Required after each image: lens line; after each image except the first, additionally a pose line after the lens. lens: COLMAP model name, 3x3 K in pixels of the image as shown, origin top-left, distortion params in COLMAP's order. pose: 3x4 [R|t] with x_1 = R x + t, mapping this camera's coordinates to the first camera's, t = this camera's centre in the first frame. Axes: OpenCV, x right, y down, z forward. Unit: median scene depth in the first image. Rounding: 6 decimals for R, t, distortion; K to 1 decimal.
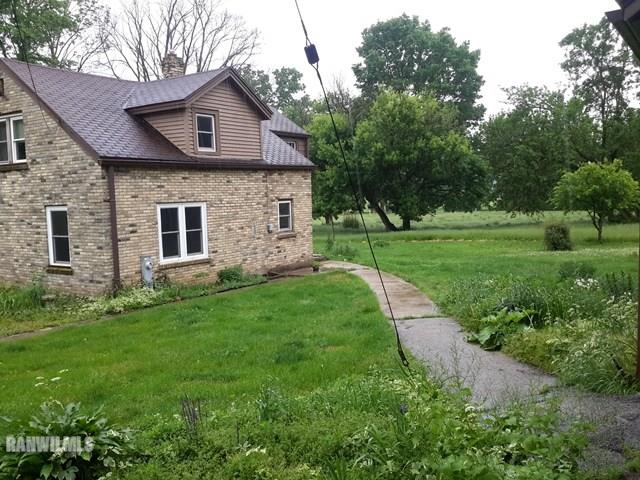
lens RADIAL K [[593.9, 0, 322.5], [0, 593.9, 239.1], [0, 0, 1]] dist [0.056231, 0.000000]
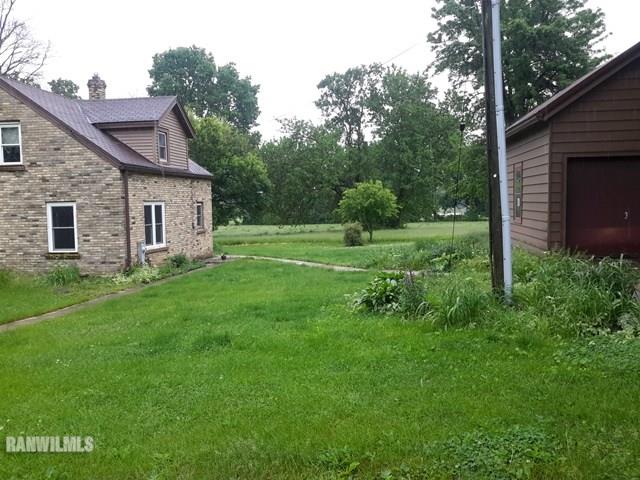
lens RADIAL K [[593.9, 0, 304.0], [0, 593.9, 234.8], [0, 0, 1]] dist [0.056231, 0.000000]
pose [[0.908244, -0.009710, 0.418329, -0.458868], [0.025631, 0.999144, -0.032456, 0.055619], [-0.417656, 0.040200, 0.907716, -0.257964]]
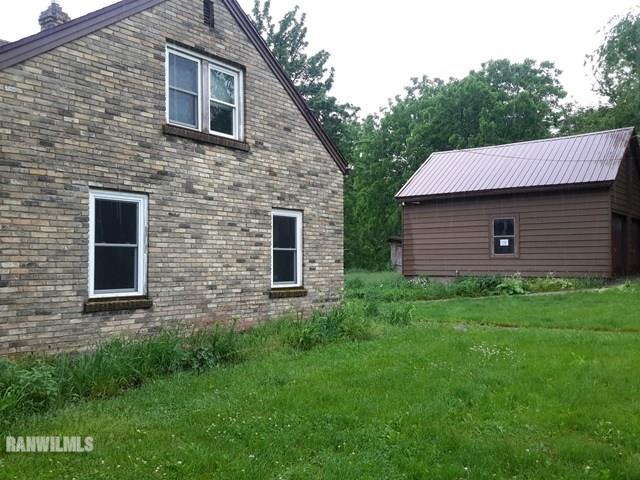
lens RADIAL K [[593.9, 0, 319.2], [0, 593.9, 241.2], [0, 0, 1]] dist [0.056231, 0.000000]
pose [[0.046100, 0.059425, 0.997168, -1.102536], [0.065114, 0.995927, -0.062361, 0.033454], [-0.996812, 0.067804, 0.042042, 0.846226]]
